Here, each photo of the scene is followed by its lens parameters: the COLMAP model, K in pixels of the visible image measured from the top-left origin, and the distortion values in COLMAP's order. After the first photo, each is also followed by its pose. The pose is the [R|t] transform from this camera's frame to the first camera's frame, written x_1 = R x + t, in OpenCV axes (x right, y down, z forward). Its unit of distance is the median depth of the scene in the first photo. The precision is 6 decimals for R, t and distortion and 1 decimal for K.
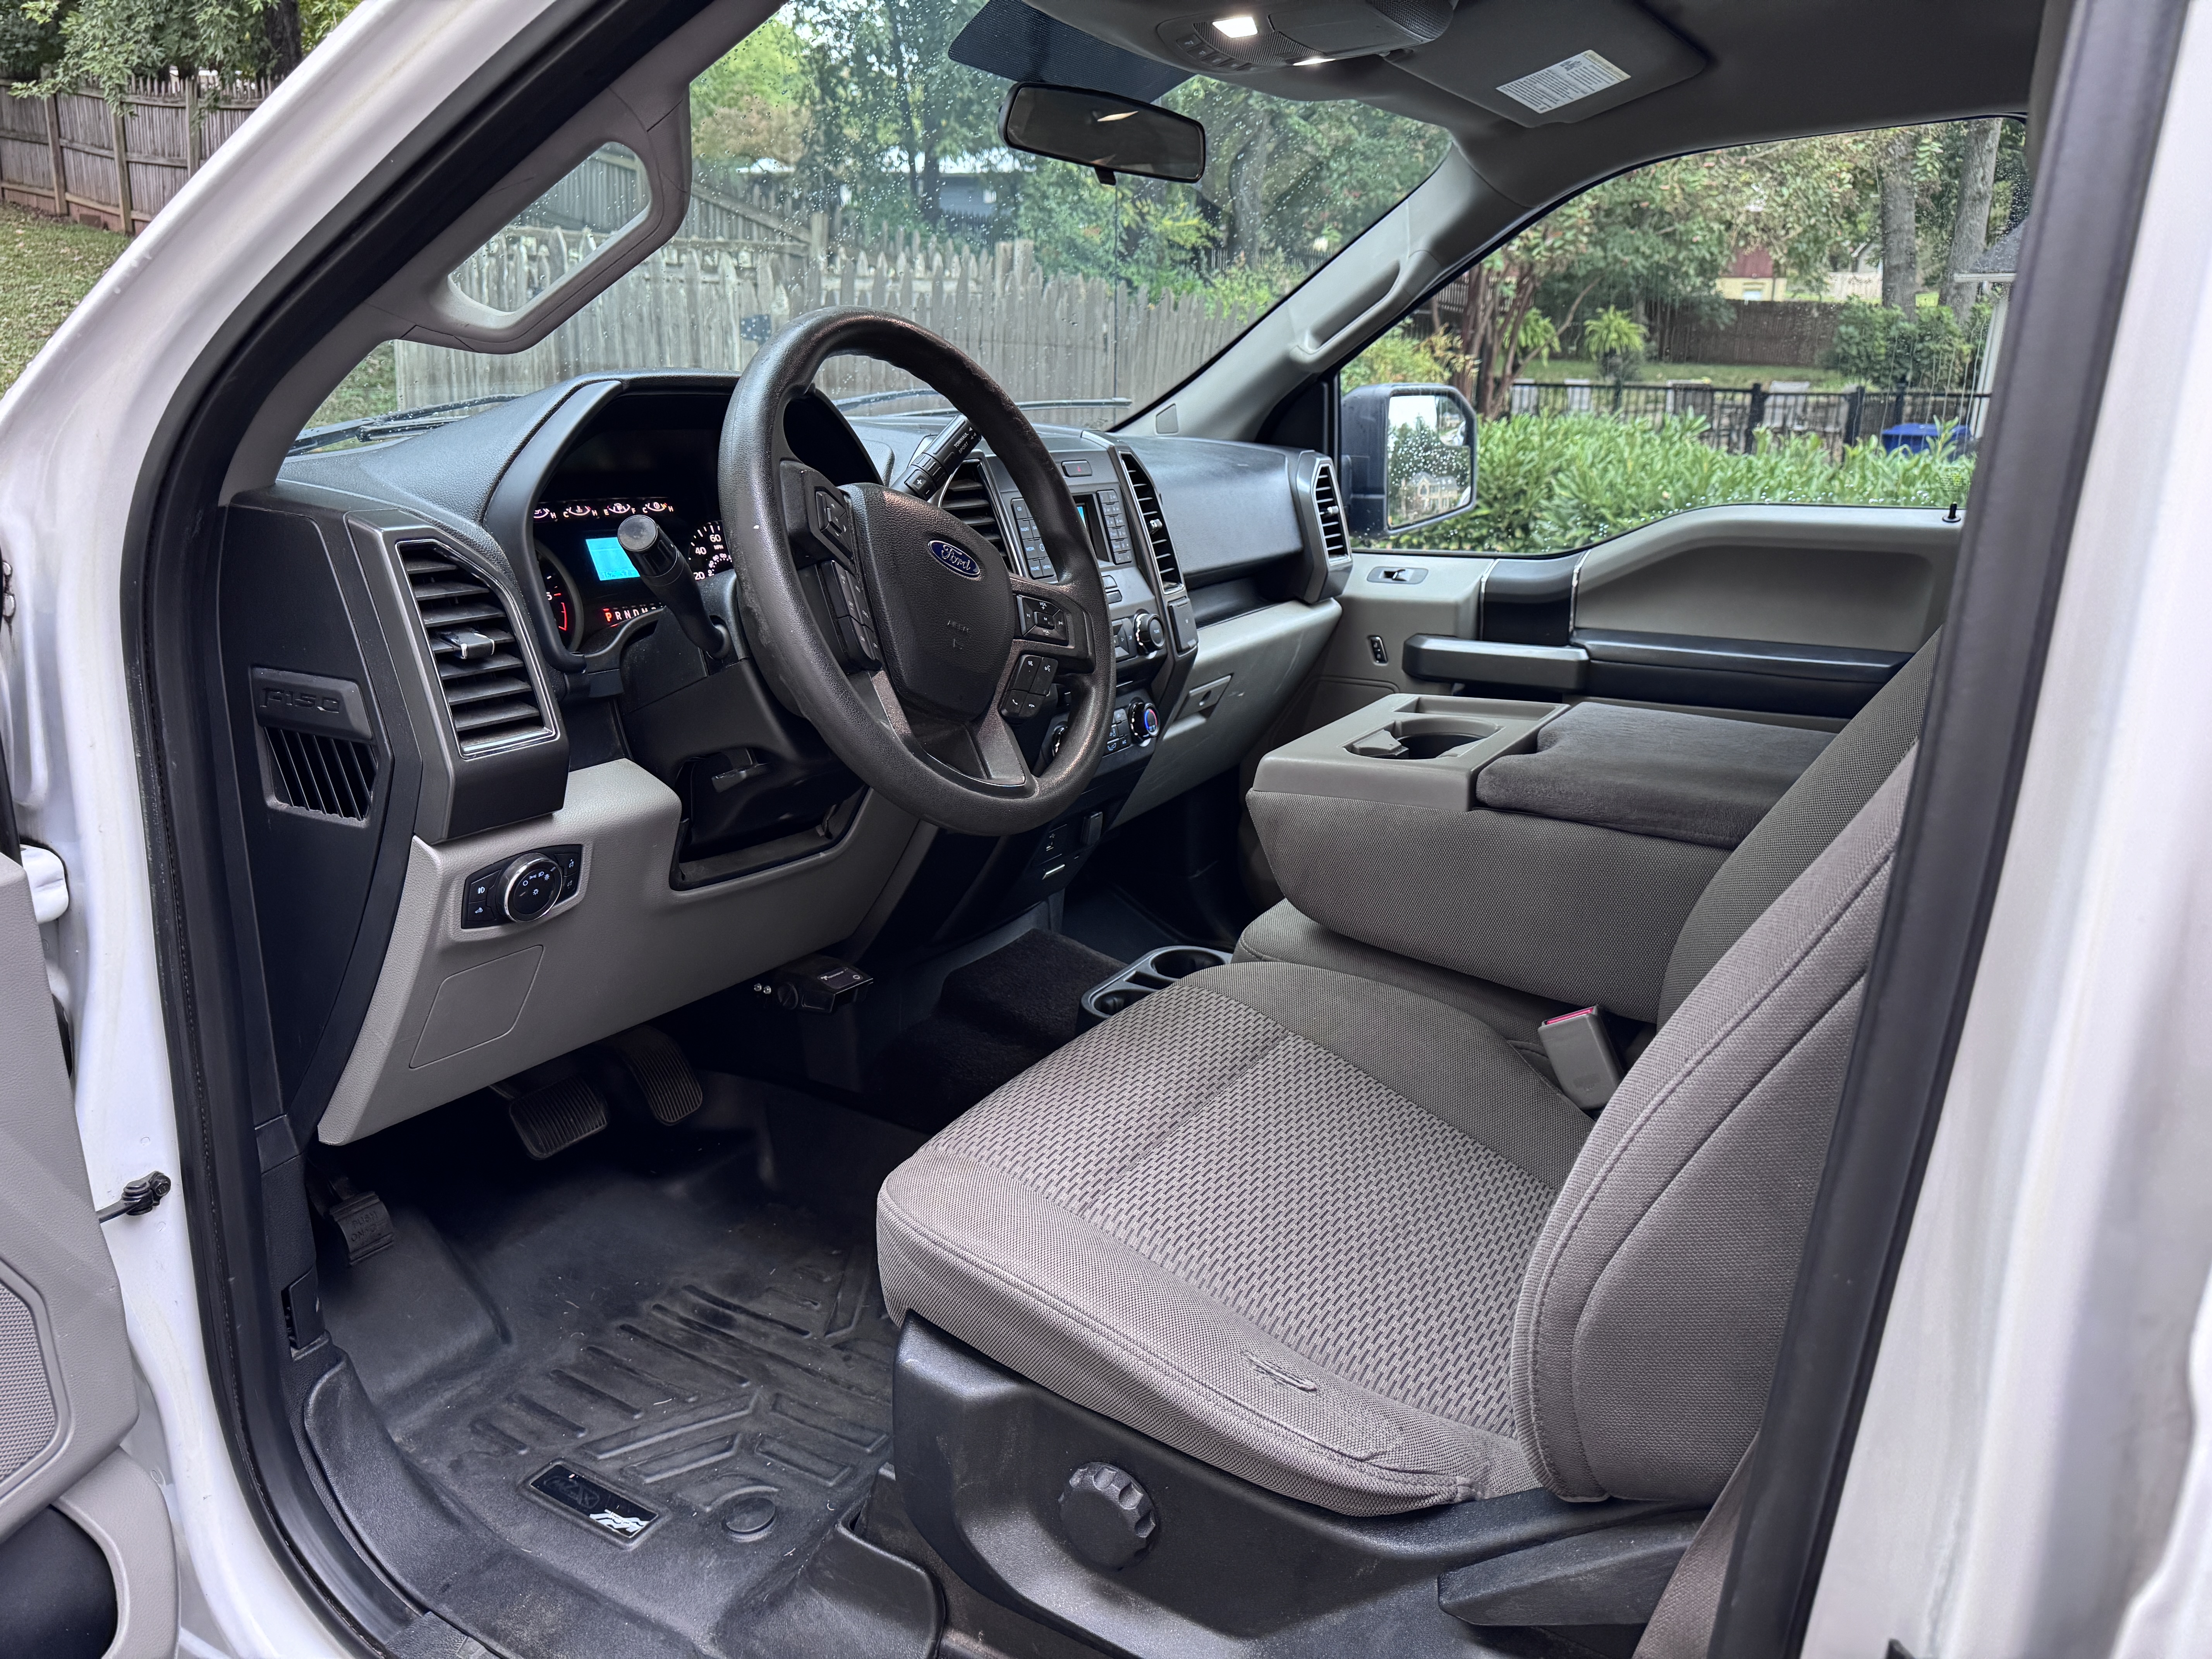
lens RADIAL K [[1584.7, 0, 1086.6], [0, 1584.7, 826.5], [0, 0, 1]] dist [0.044690, -0.073044]
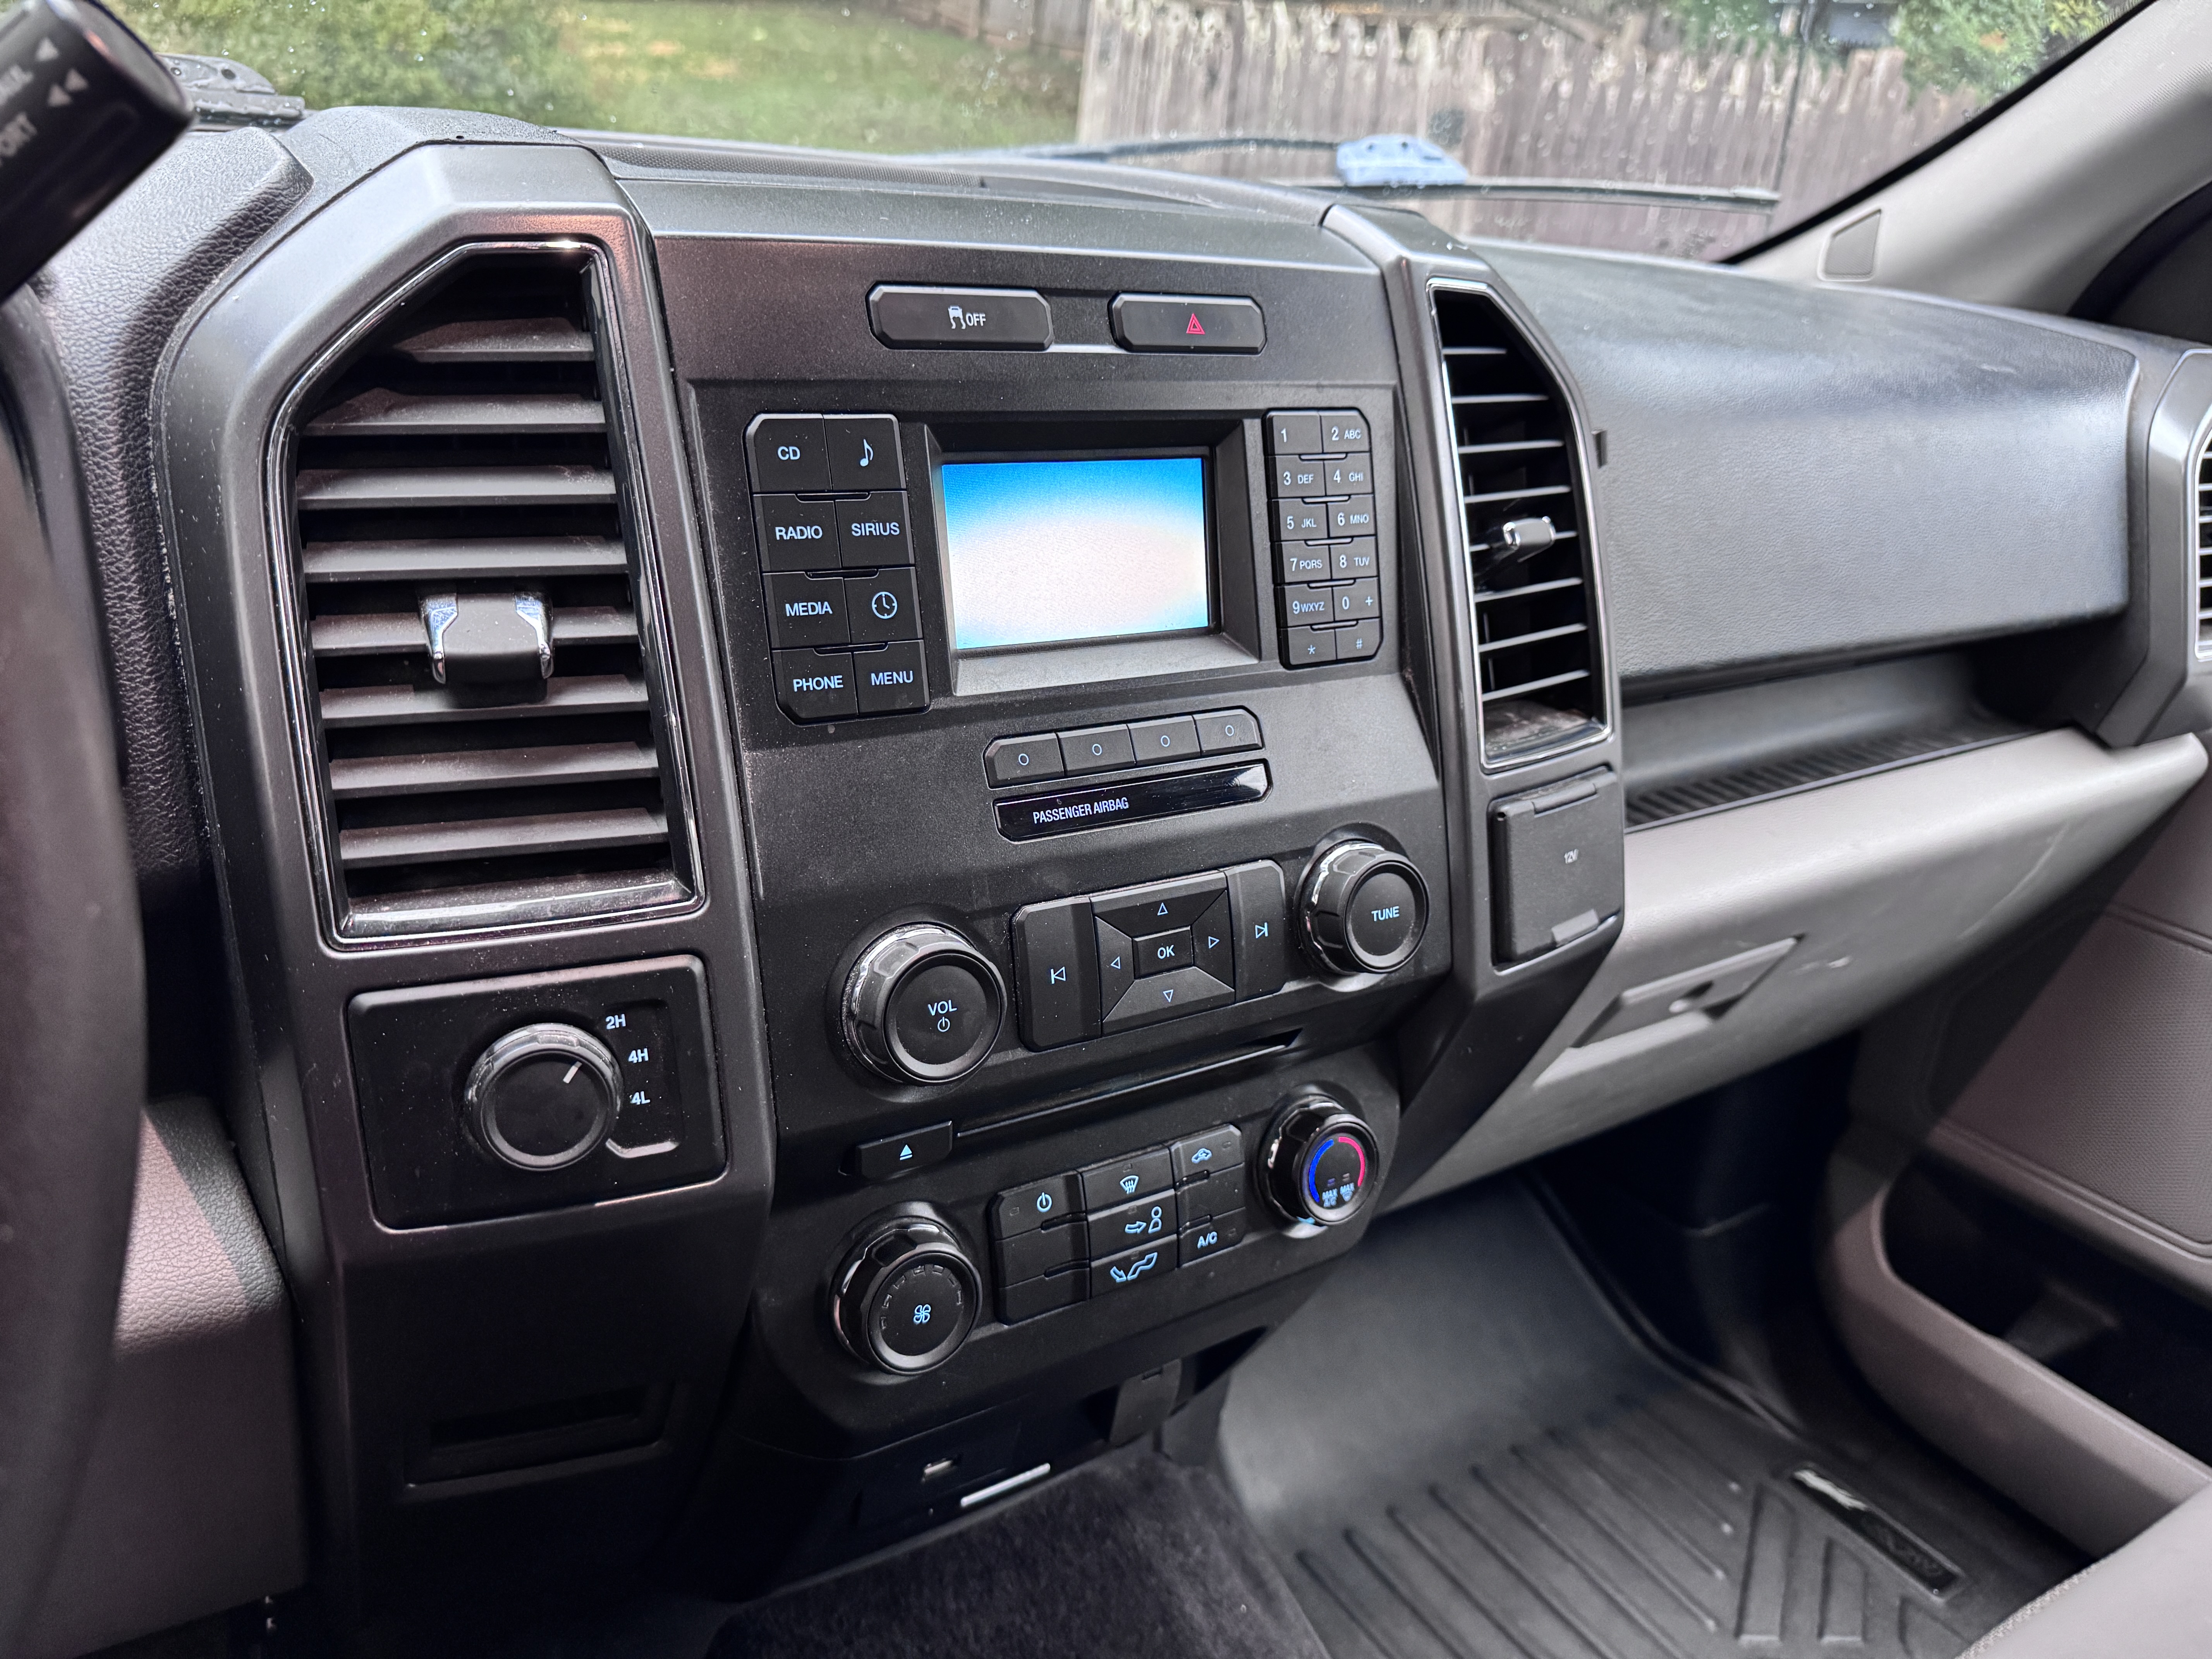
lens RADIAL K [[1584.7, 0, 1086.6], [0, 1584.7, 826.5], [0, 0, 1]] dist [0.044690, -0.073044]
pose [[0.882032, 0.223016, -0.415071, 0.084792], [-0.185497, 0.974114, 0.129202, -0.124506], [0.433140, -0.036966, 0.900568, 0.534889]]
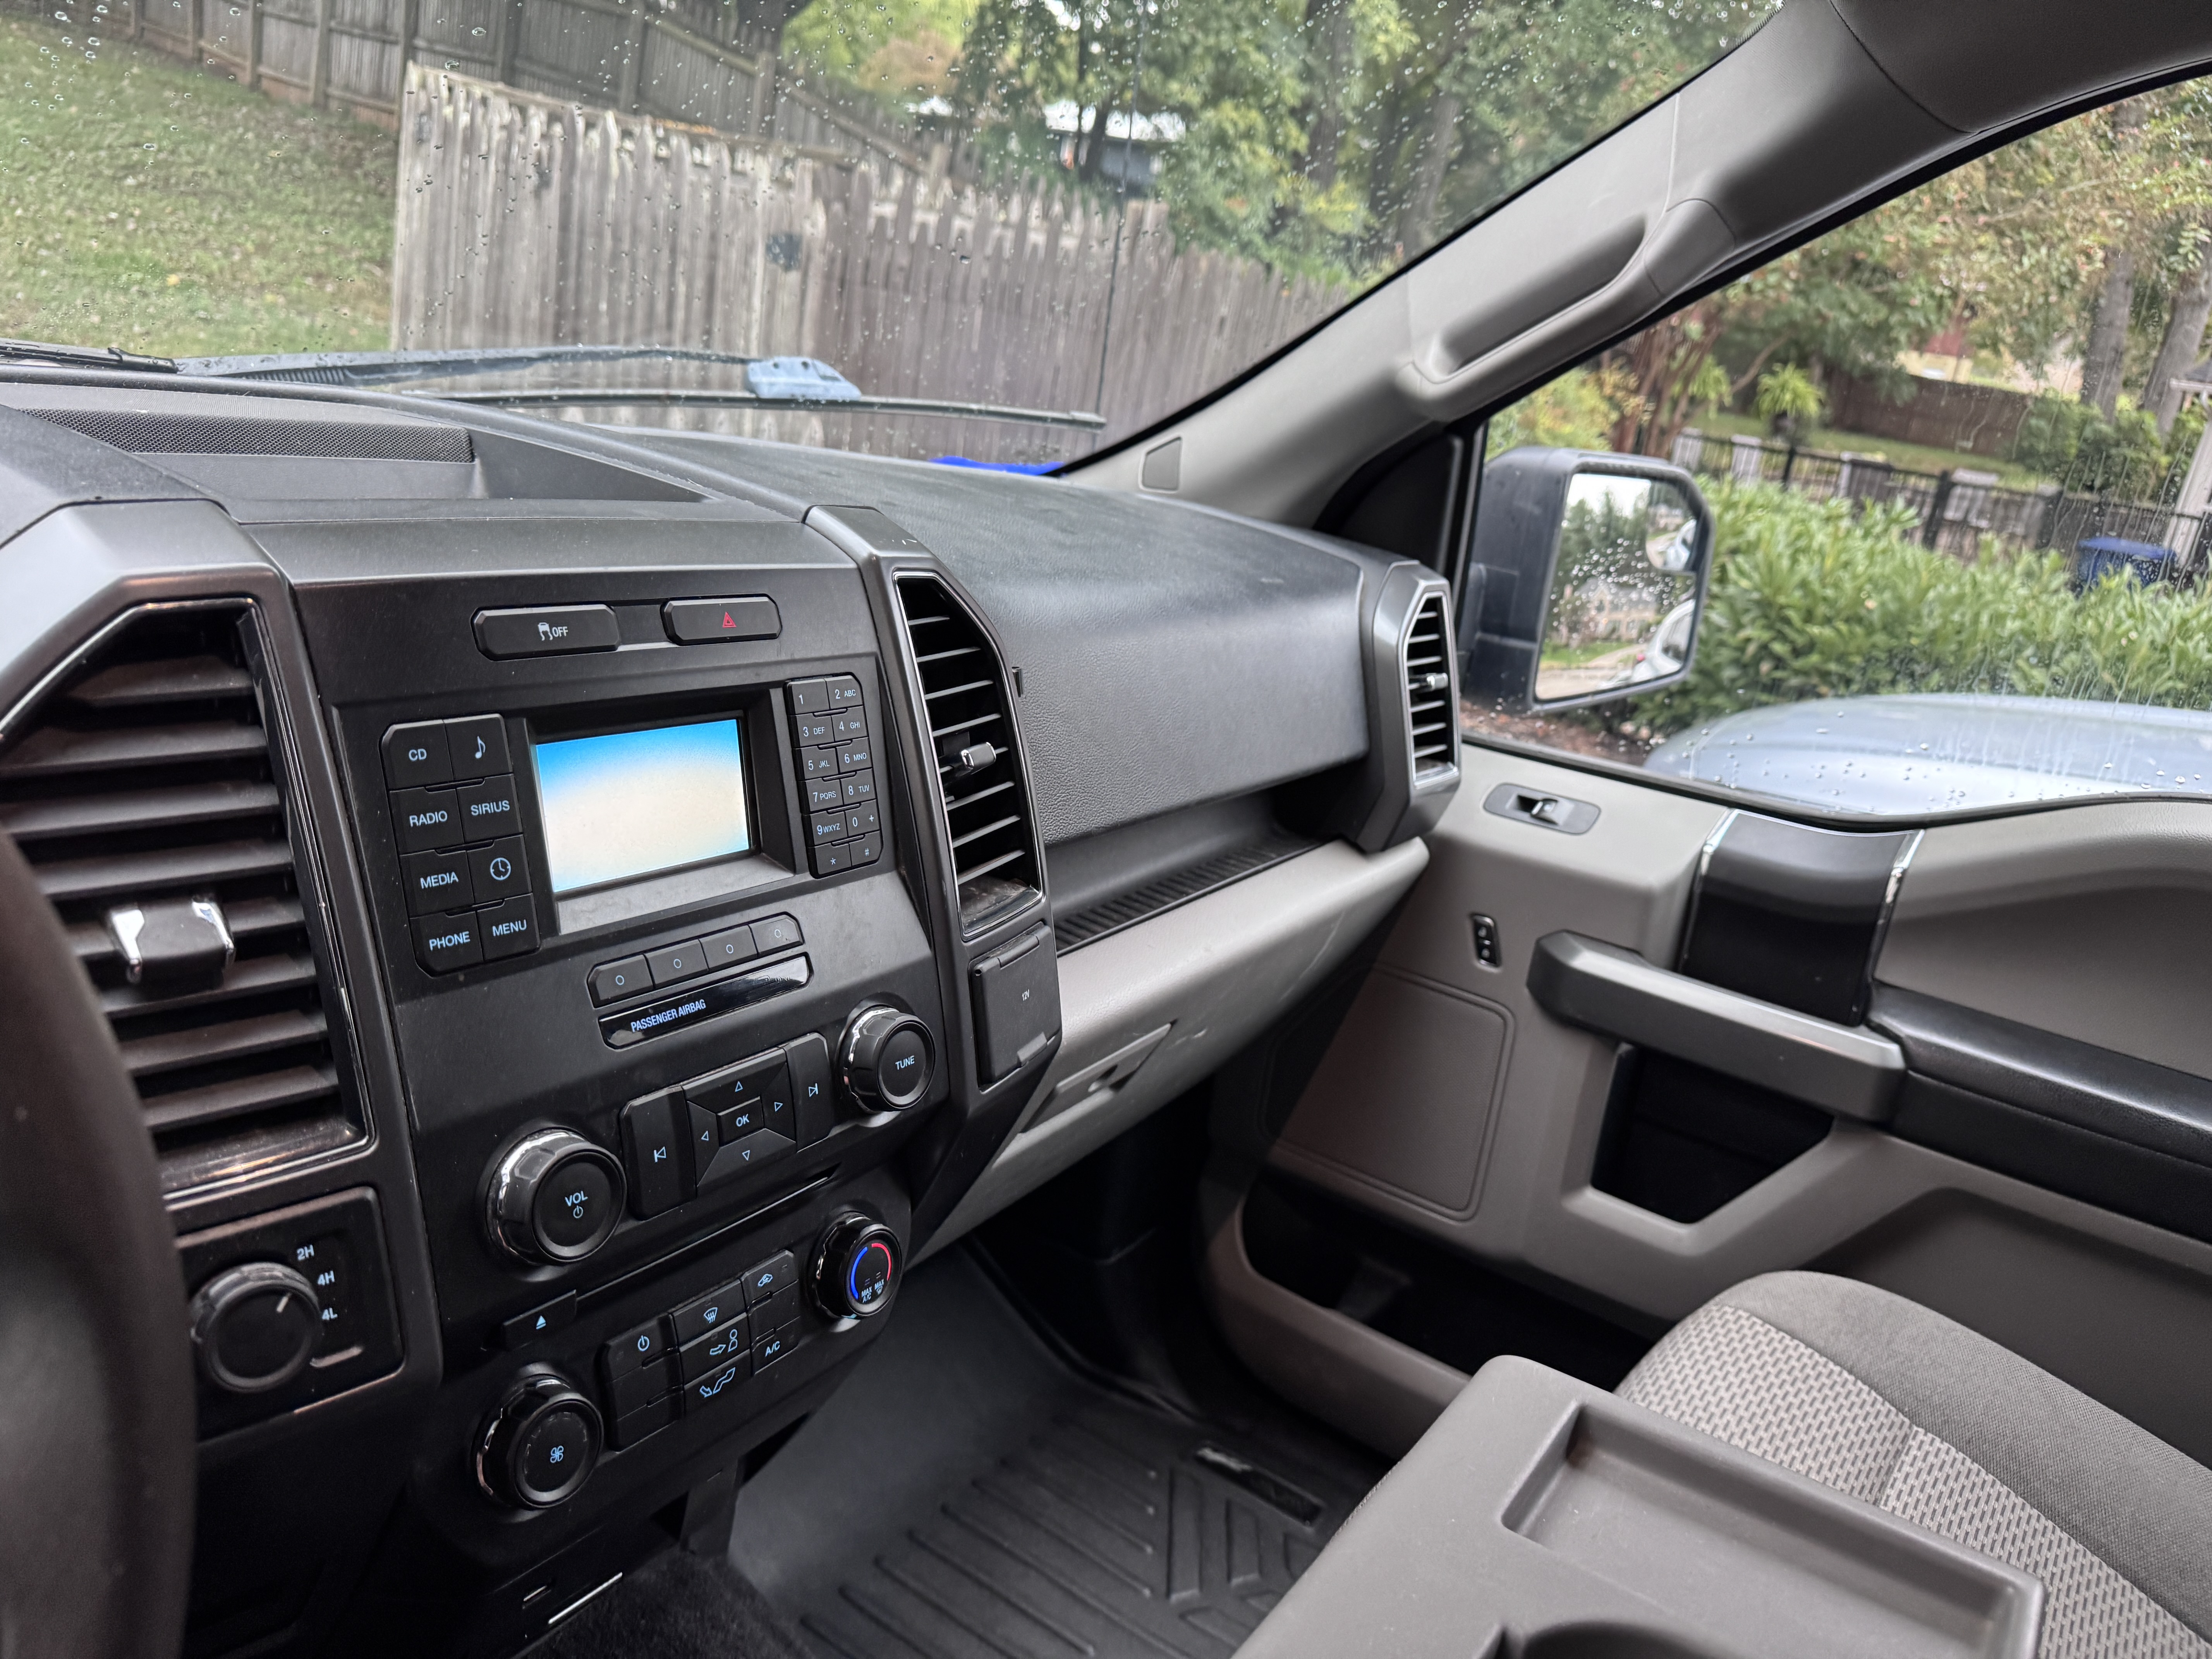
lens RADIAL K [[1583.1, 0, 1118.4], [0, 1583.1, 816.8], [0, 0, 1]] dist [0.045735, -0.048014]
pose [[0.988864, 0.145223, -0.032542, 0.073719], [-0.144997, 0.989389, 0.009205, -0.143764], [0.033534, -0.004384, 0.999428, 0.469262]]
